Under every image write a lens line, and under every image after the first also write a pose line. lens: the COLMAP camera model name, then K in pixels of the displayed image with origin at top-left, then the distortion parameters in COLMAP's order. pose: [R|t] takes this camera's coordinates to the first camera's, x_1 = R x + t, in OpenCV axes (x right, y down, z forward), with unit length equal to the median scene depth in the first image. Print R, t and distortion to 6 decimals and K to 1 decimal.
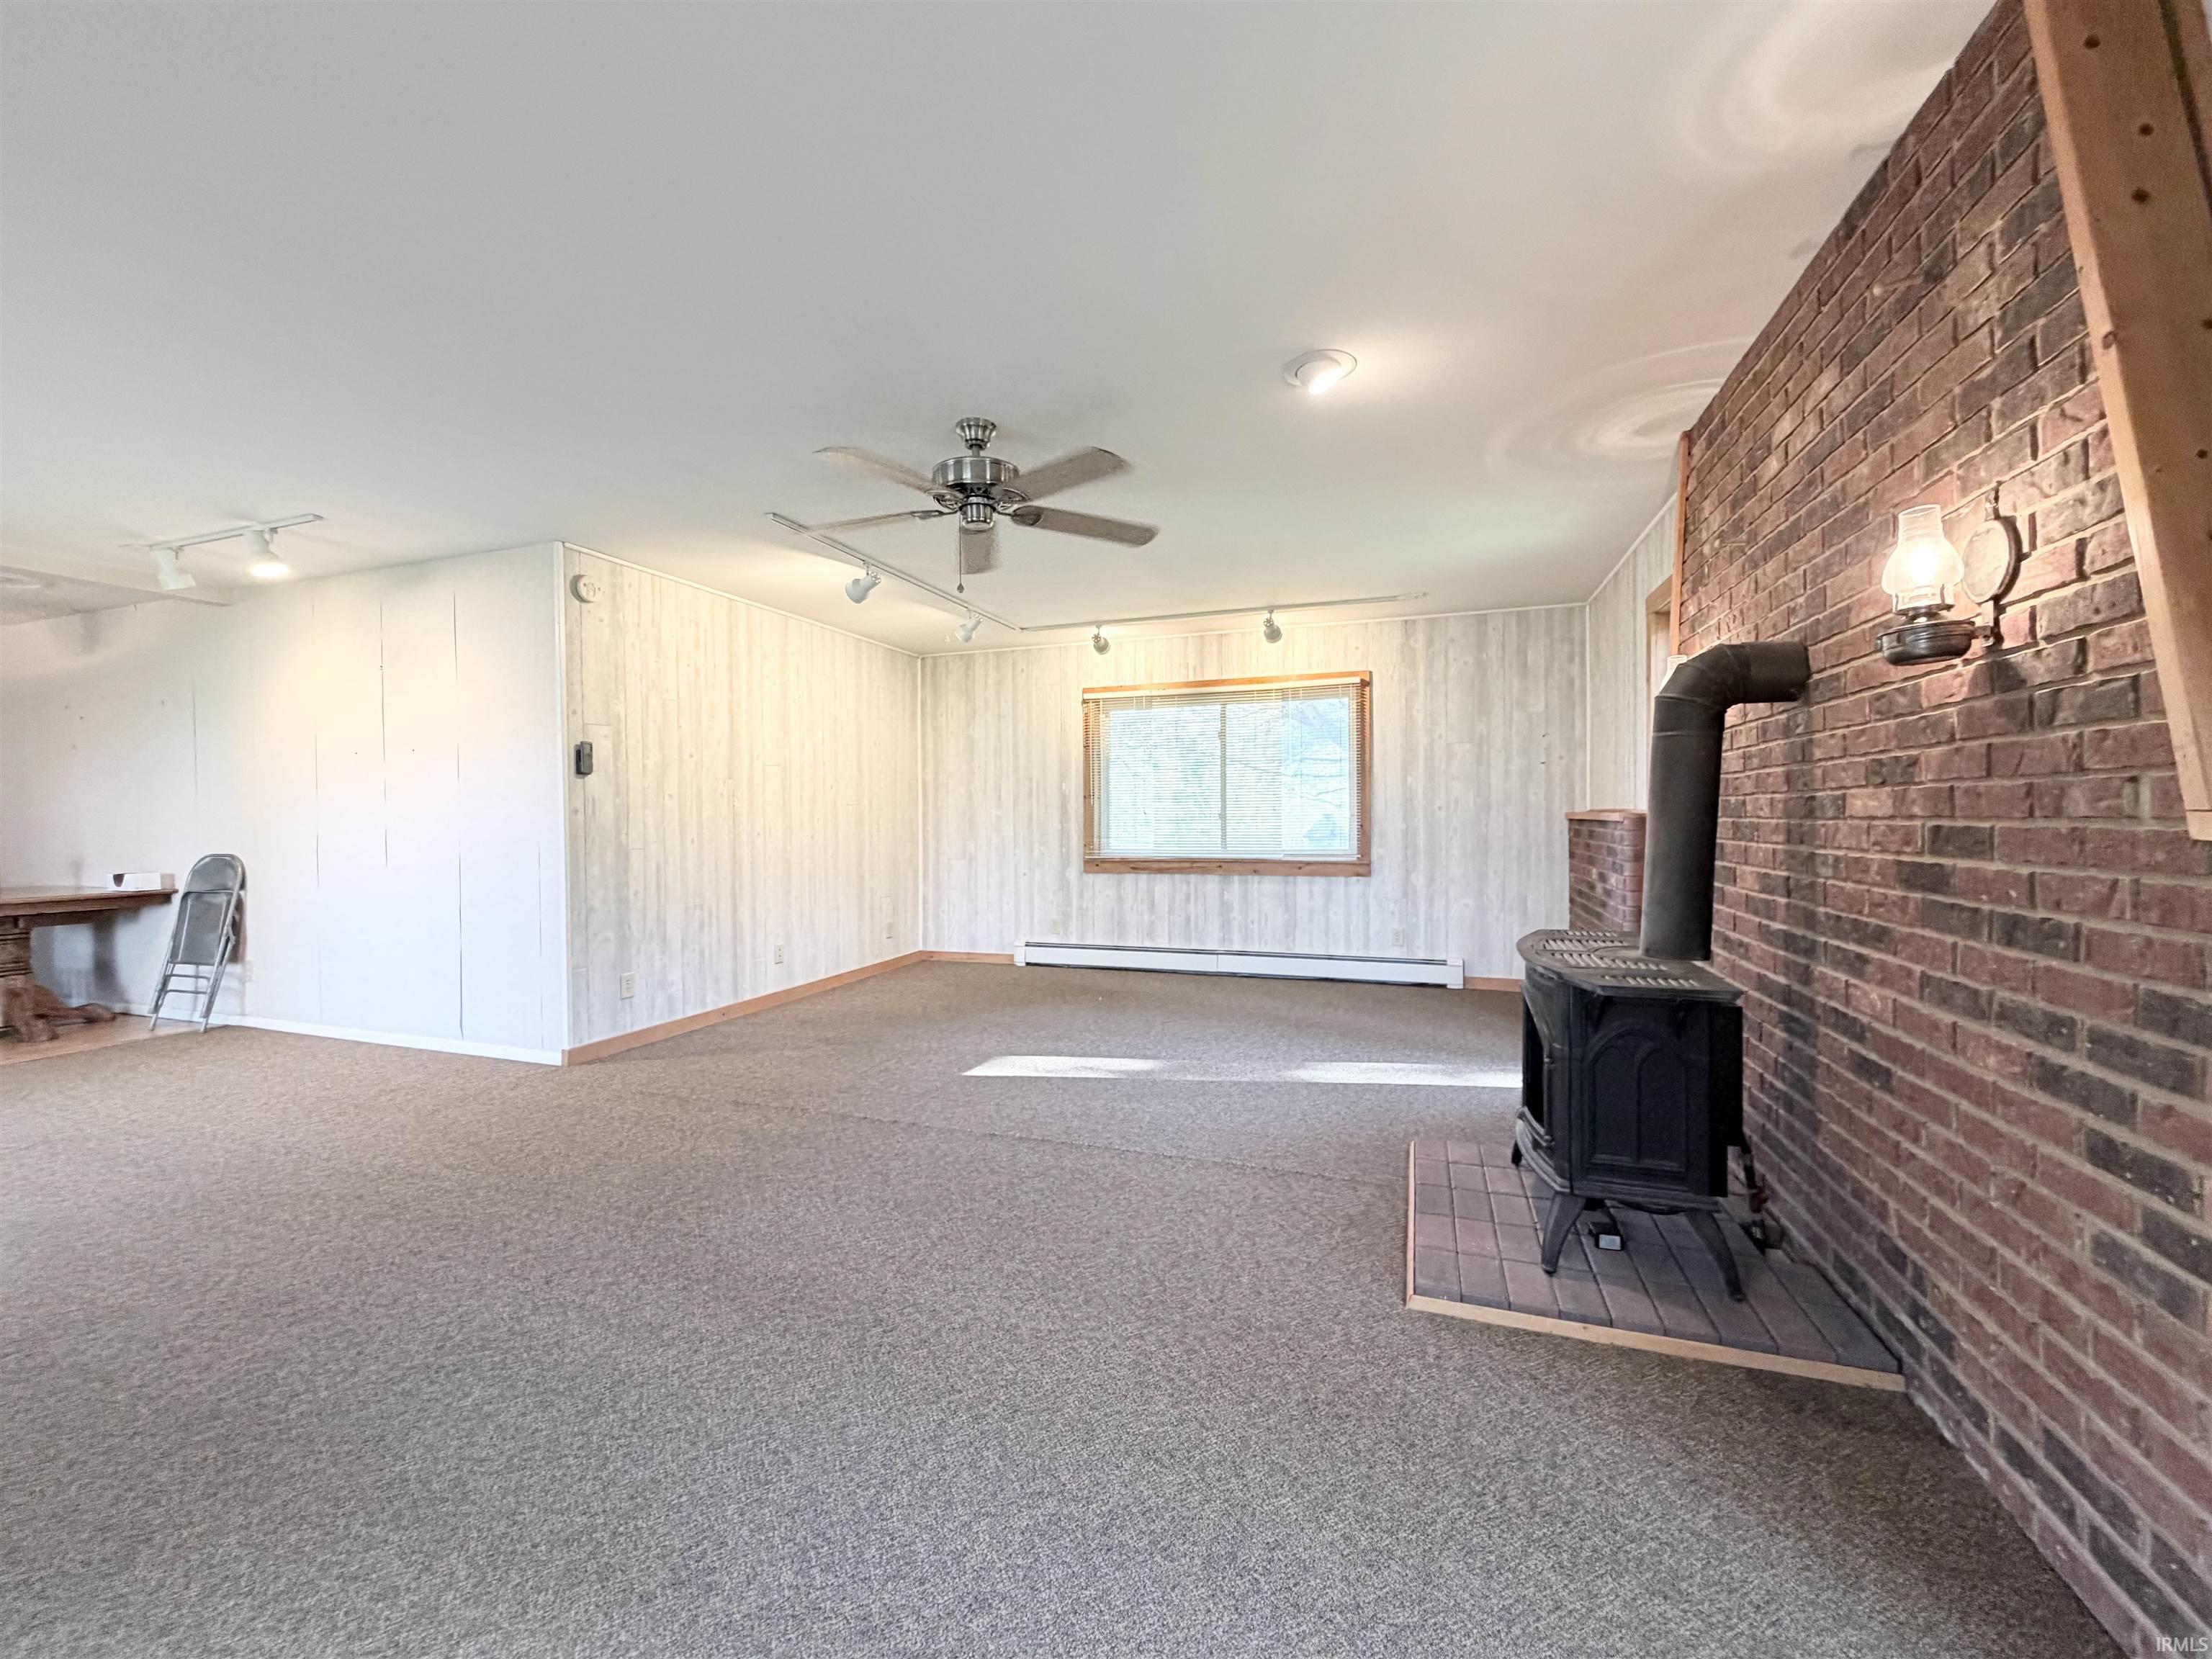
lens RADIAL K [[879.4, 0, 1105.1], [0, 879.4, 823.1], [0, 0, 1]] dist [0.000449, -0.000314]
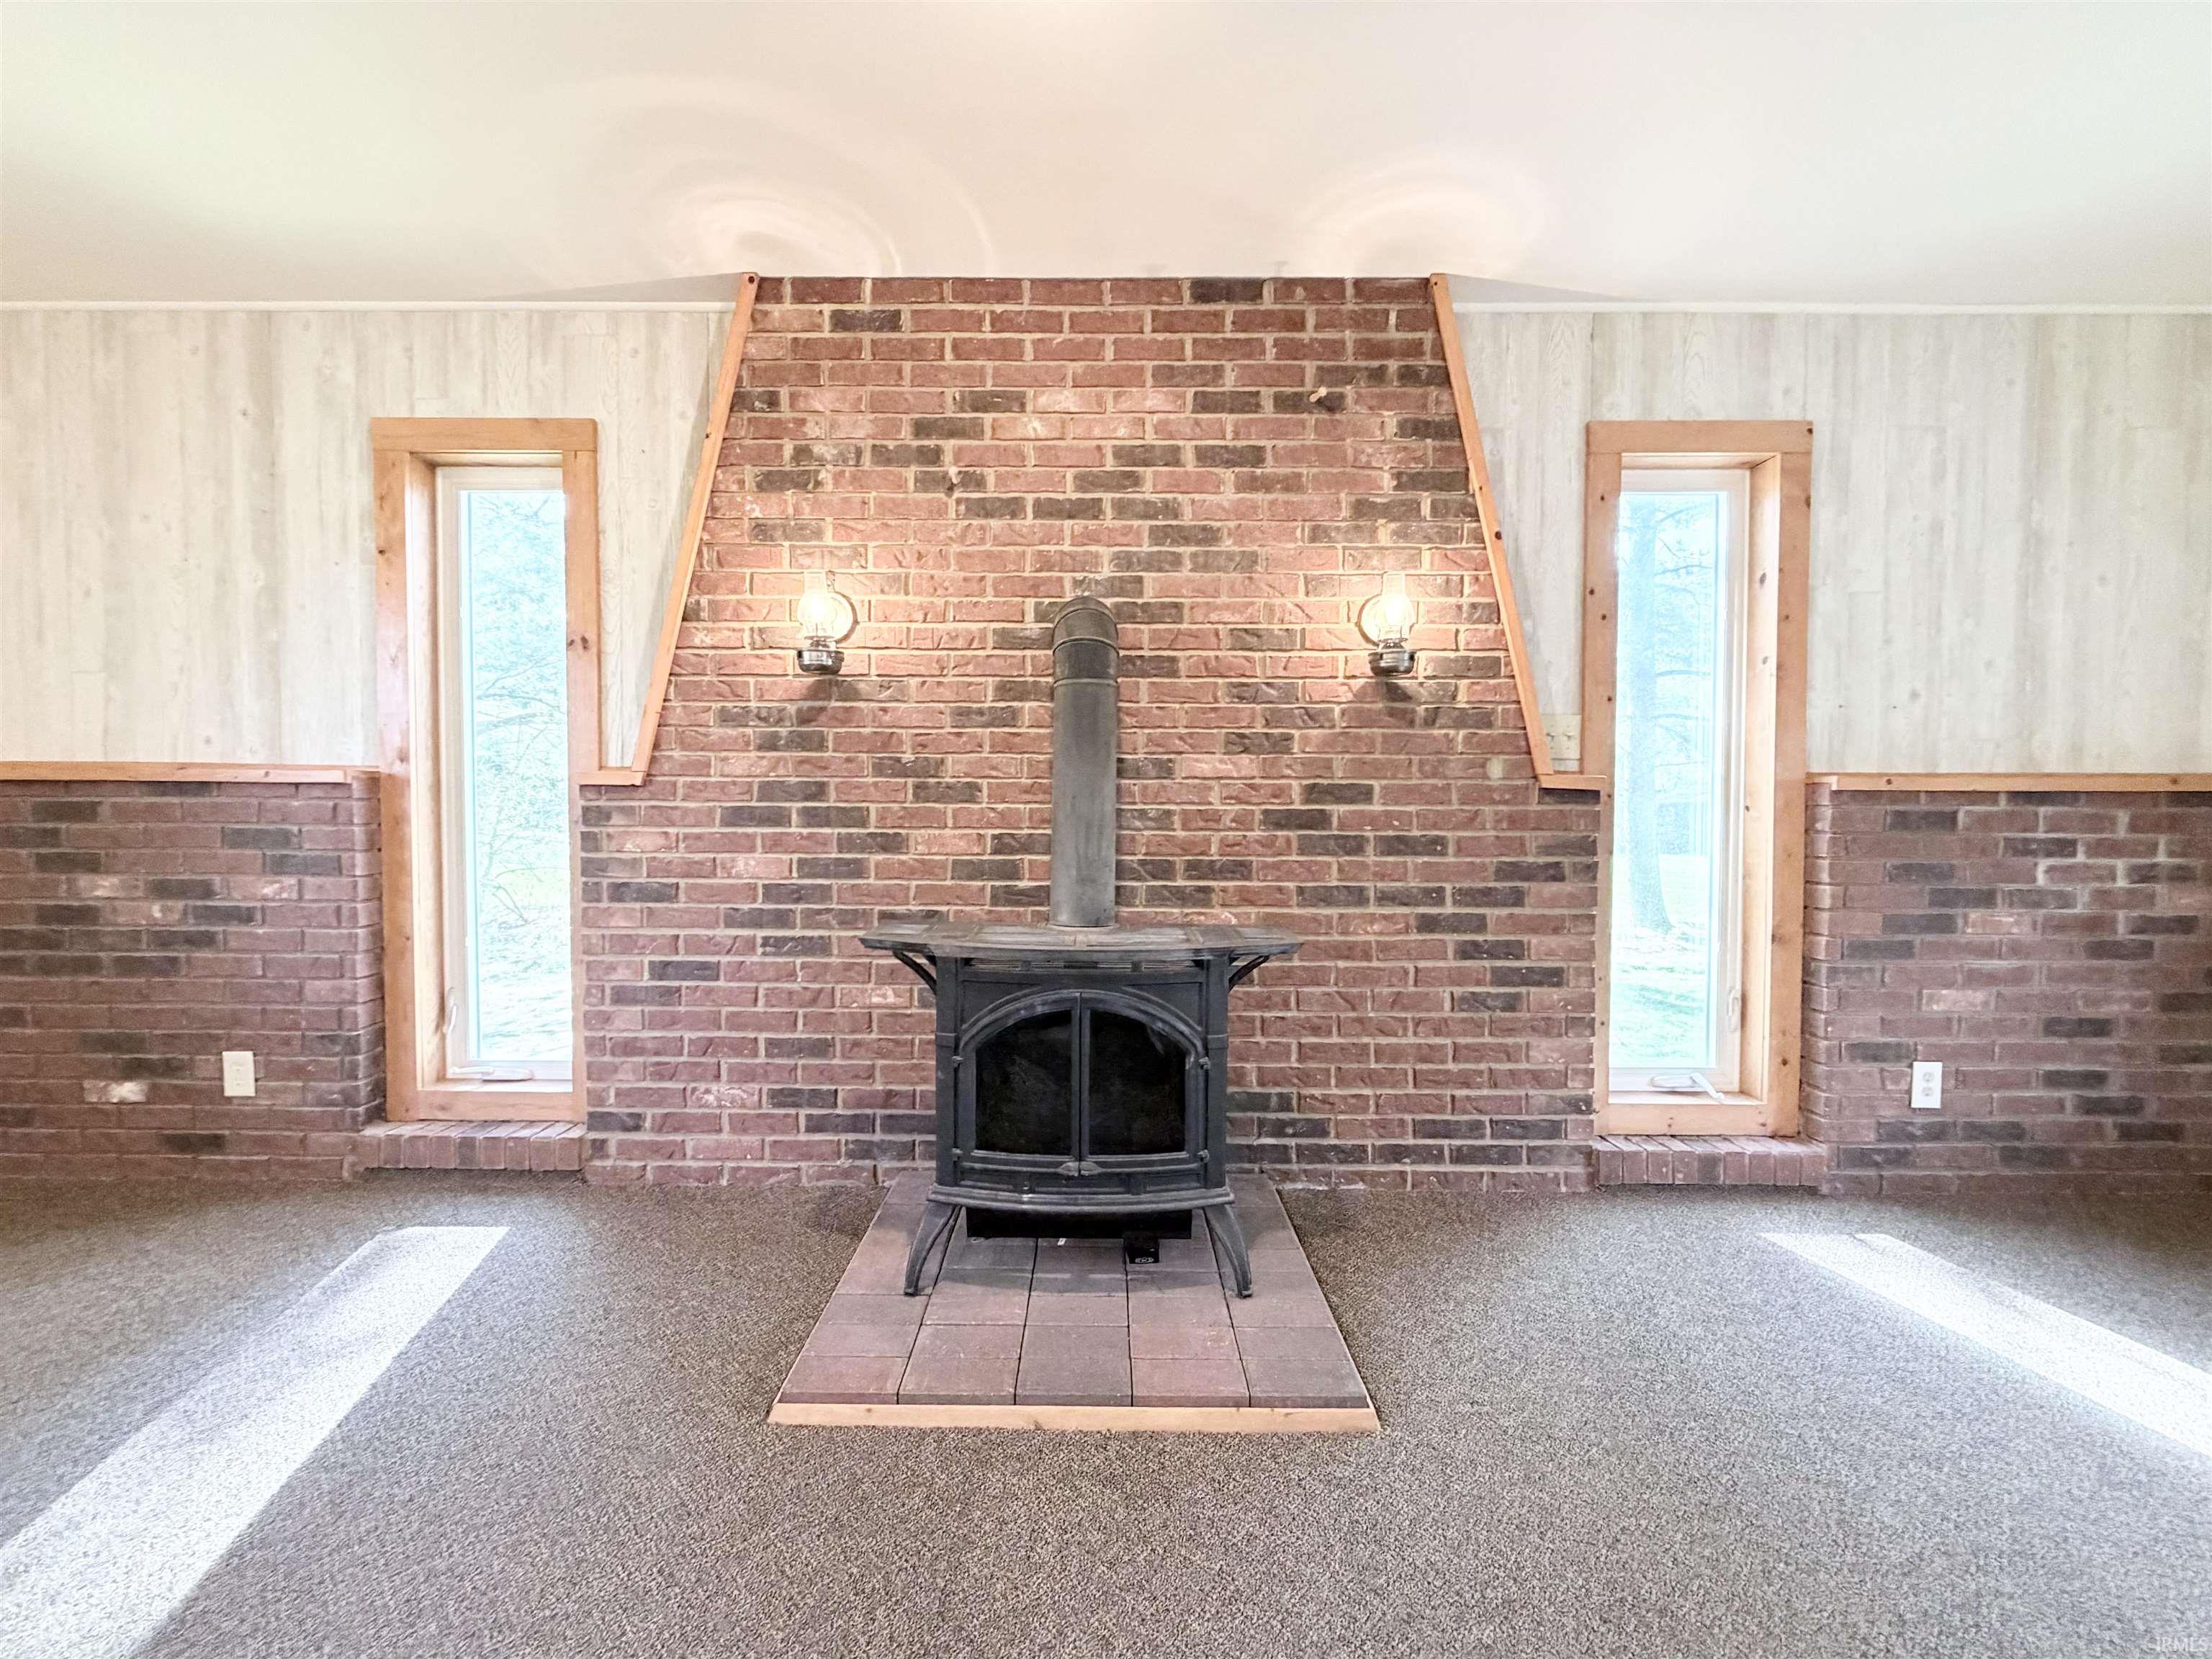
lens RADIAL K [[879.4, 0, 1097.2], [0, 879.4, 829.3], [0, 0, 1]] dist [0.000449, -0.000314]
pose [[-0.326270, -0.020735, 0.945049, -0.089994], [0.005242, 0.999704, 0.023743, 0.012013], [-0.945262, 0.012701, -0.326065, 0.508640]]
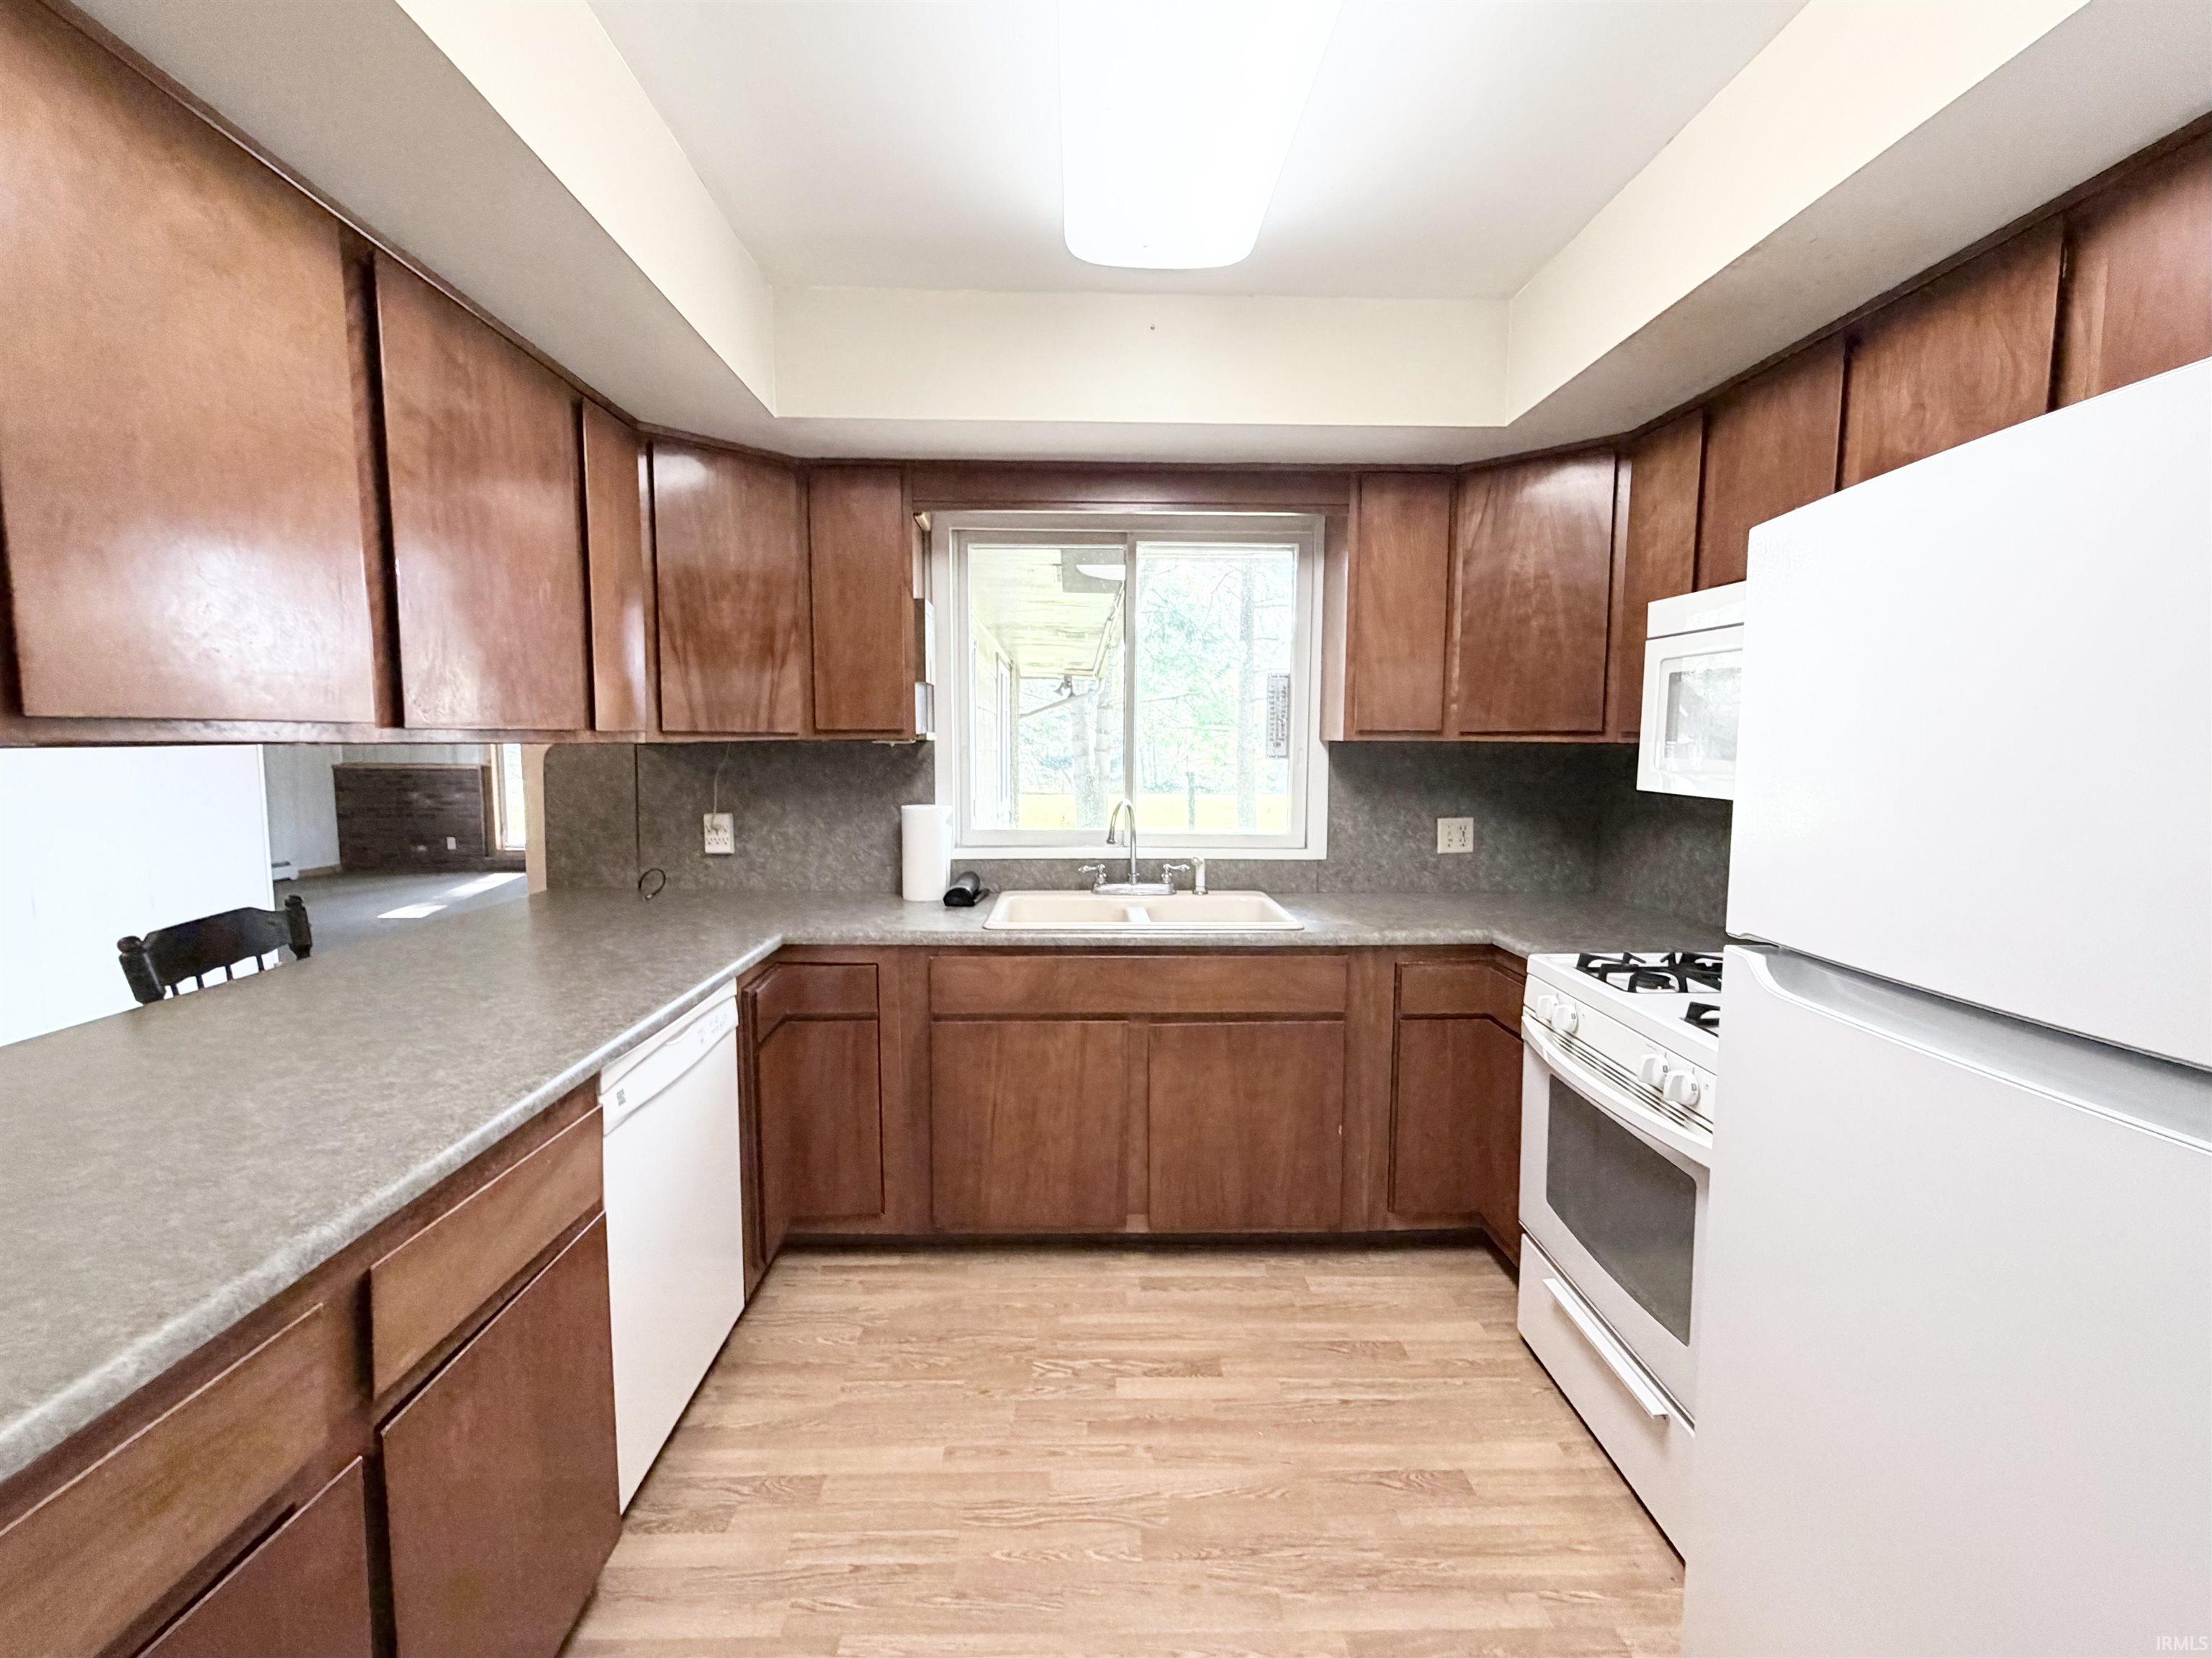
lens RADIAL K [[933.1, 0, 1090.4], [0, 933.1, 823.7], [0, 0, 1]] dist [-0.003756, 0.000505]
pose [[-0.357421, -0.069681, 0.931340, -1.605005], [0.008652, 0.996923, 0.077908, -0.025384], [-0.933903, 0.035903, -0.355718, 0.262453]]
